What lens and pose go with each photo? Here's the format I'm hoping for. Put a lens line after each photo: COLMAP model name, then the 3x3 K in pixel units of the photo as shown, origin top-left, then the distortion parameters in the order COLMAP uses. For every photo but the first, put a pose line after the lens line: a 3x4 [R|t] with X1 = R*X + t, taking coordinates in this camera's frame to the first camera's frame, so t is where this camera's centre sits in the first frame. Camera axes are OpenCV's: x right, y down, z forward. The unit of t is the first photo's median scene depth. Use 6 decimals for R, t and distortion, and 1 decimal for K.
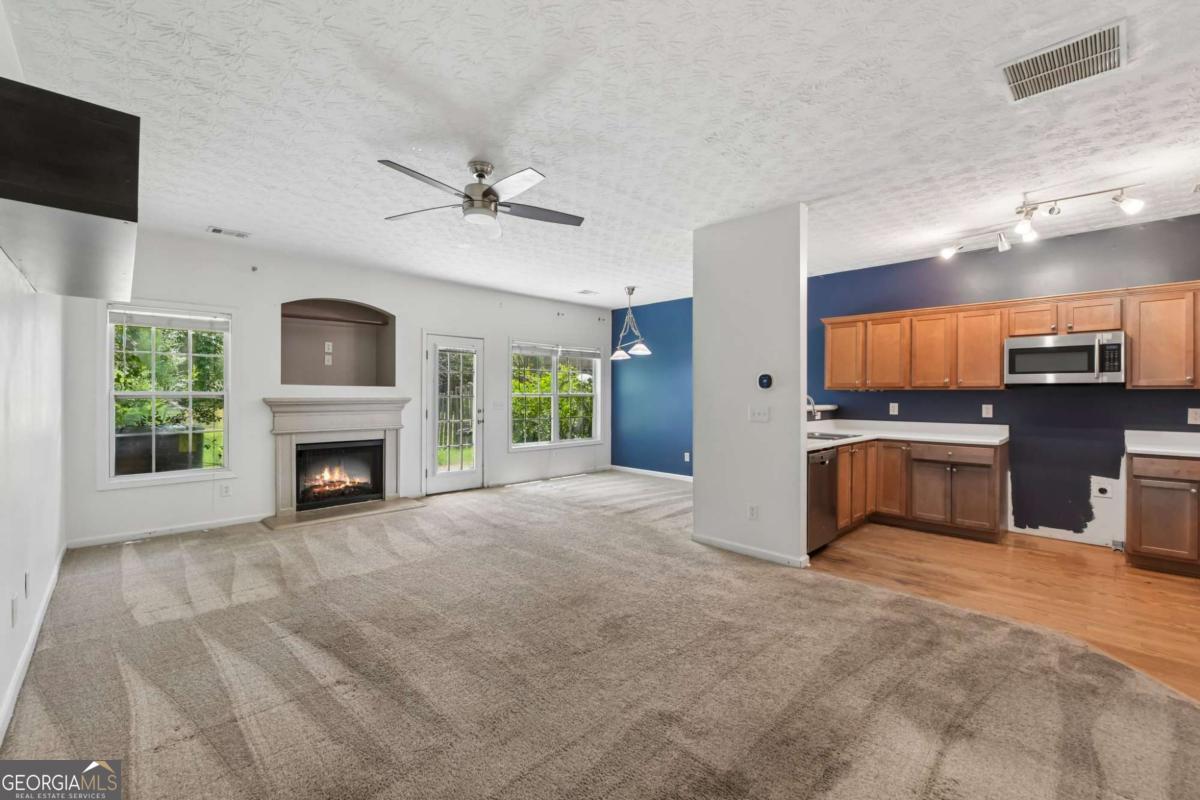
lens RADIAL K [[492.8, 0, 595.7], [0, 492.8, 393.7], [0, 0, 1]] dist [-0.007281, -0.000449]
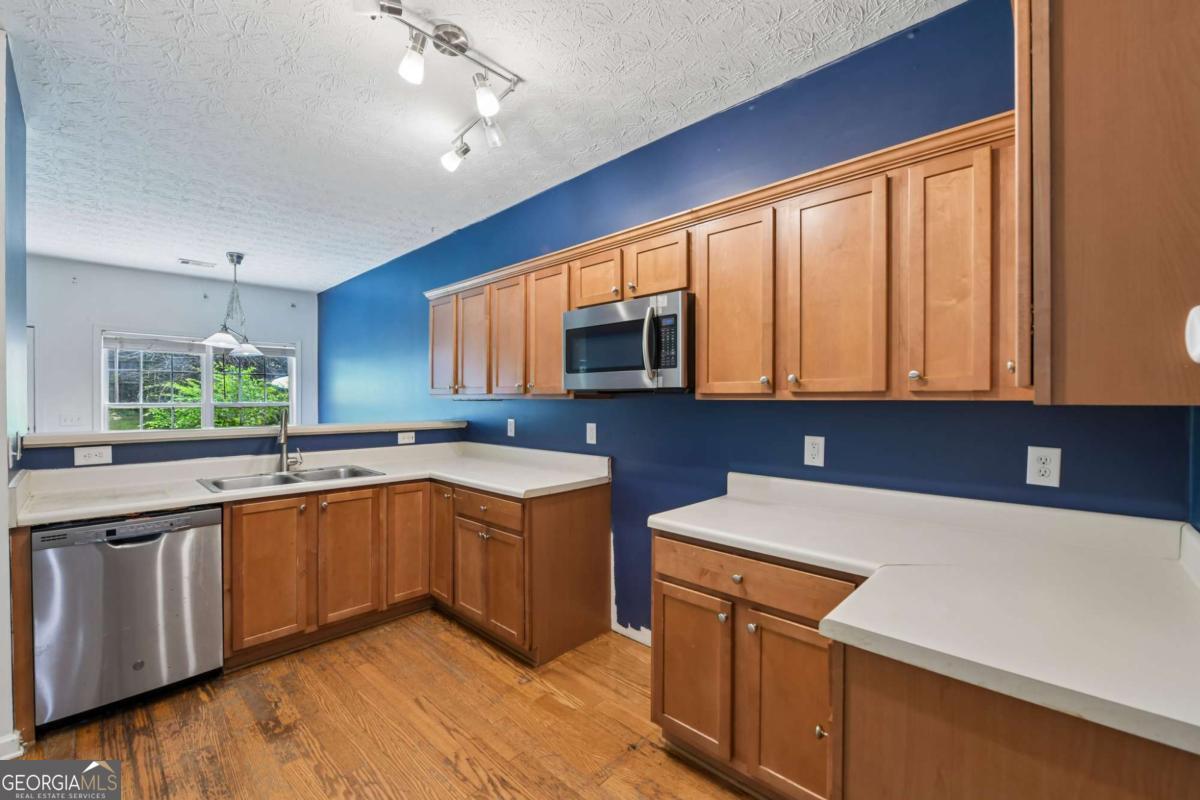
lens RADIAL K [[492.8, 0, 597.1], [0, 492.8, 404.6], [0, 0, 1]] dist [-0.007281, -0.000449]
pose [[0.999310, -0.002740, 0.037040, 0.822353], [0.002257, 0.999912, 0.013079, -0.010260], [-0.037072, -0.012987, 0.999228, 0.397682]]
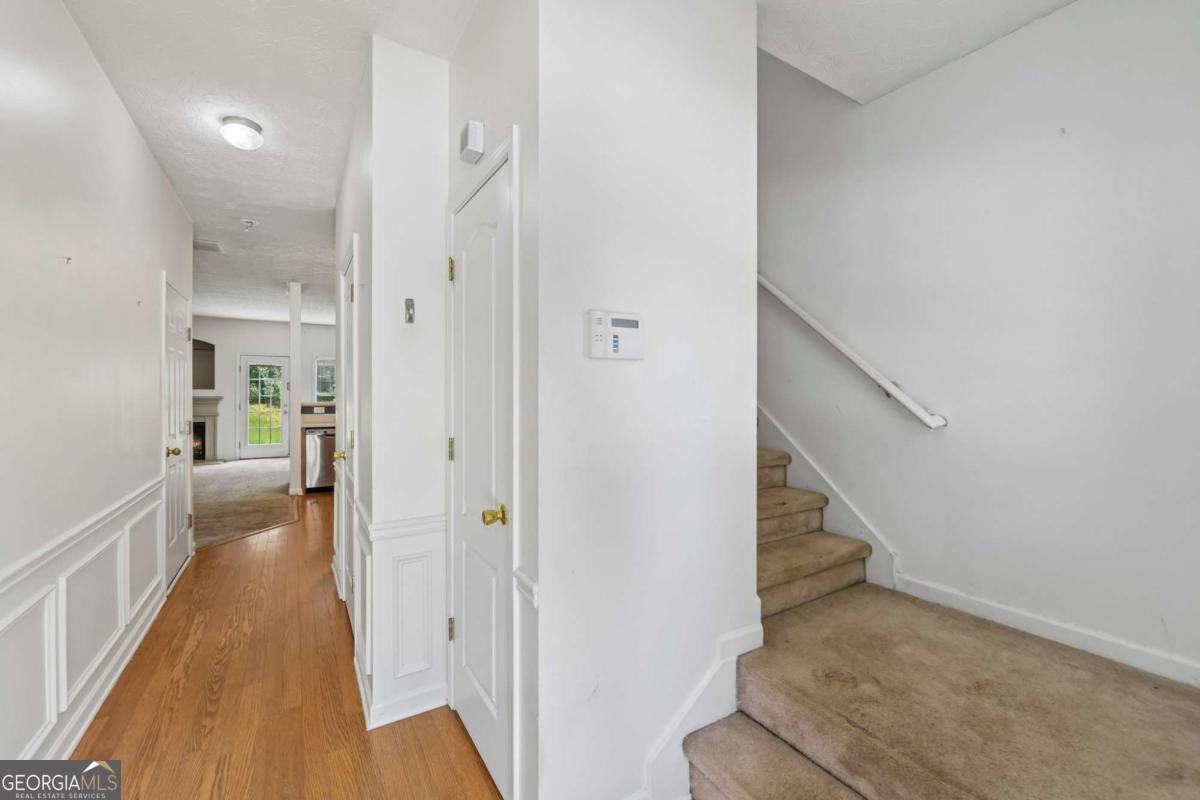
lens RADIAL K [[492.8, 0, 593.6], [0, 492.8, 389.1], [0, 0, 1]] dist [-0.007281, -0.000449]
pose [[0.976996, -0.003055, -0.213235, 1.463052], [0.001426, 0.999969, -0.007794, -0.001271], [0.213253, 0.007311, 0.976970, -0.374716]]
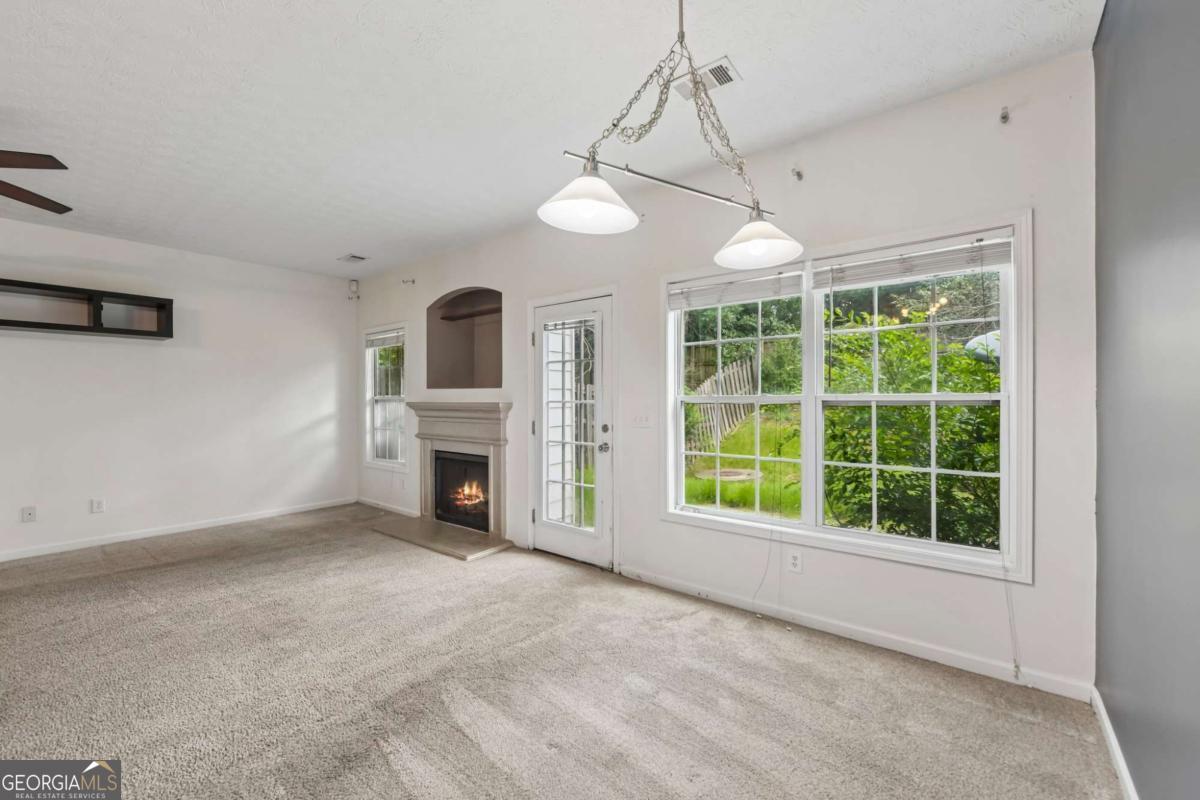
lens RADIAL K [[492.8, 0, 593.7], [0, 492.8, 396.2], [0, 0, 1]] dist [-0.007281, -0.000449]
pose [[0.128365, -0.001726, -0.991725, 0.447244], [0.006846, 0.999976, -0.000854, -0.000236], [0.991703, -0.006680, 0.128374, 1.348542]]
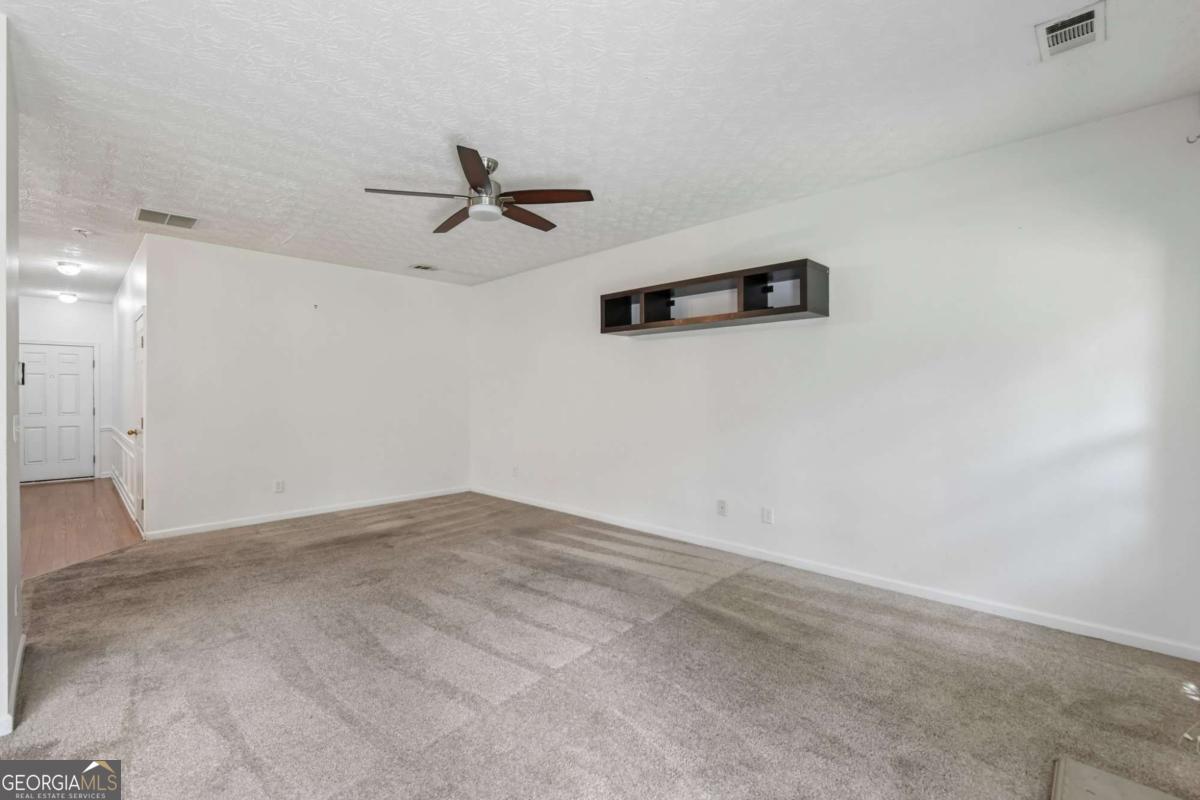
lens RADIAL K [[521.5, 0, 593.1], [0, 521.5, 396.1], [0, 0, 1]] dist [-0.007965, -0.001003]
pose [[-0.999534, -0.001728, -0.030492, -0.287644], [-0.001782, 0.999997, 0.001733, 0.000506], [0.030489, 0.001786, -0.999534, 1.392264]]
